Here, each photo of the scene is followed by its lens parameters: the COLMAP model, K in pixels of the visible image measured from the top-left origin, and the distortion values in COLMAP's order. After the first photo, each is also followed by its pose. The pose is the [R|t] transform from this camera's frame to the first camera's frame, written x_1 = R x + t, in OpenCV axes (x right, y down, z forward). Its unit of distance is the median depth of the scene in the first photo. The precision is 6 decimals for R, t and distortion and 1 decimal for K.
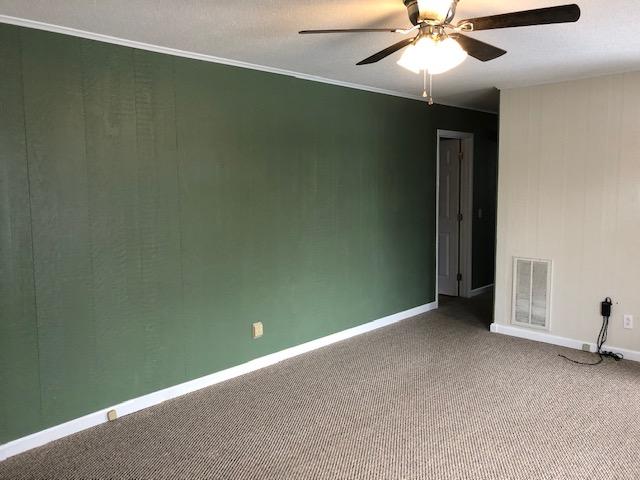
lens RADIAL K [[529.6, 0, 319.8], [0, 529.6, 239.8], [0, 0, 1]] dist [0.045105, -0.034682]
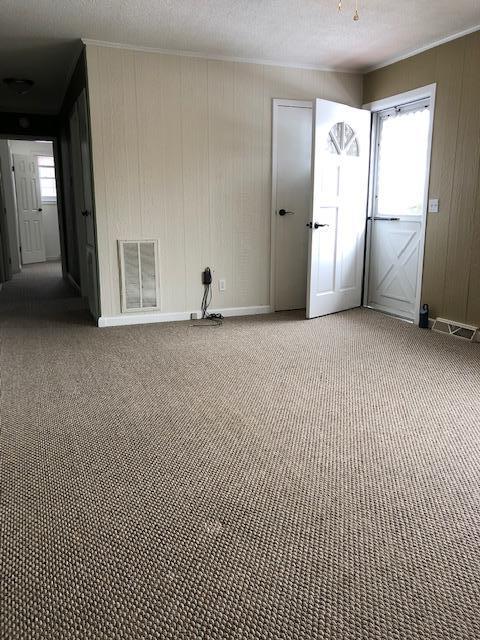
lens RADIAL K [[529.6, 0, 240.1], [0, 529.6, 319.9], [0, 0, 1]] dist [0.045105, -0.034682]
pose [[0.397782, -0.177392, 0.900168, -0.433138], [0.094856, 0.983824, 0.151961, 0.049497], [-0.912563, 0.024939, 0.408174, 0.447695]]
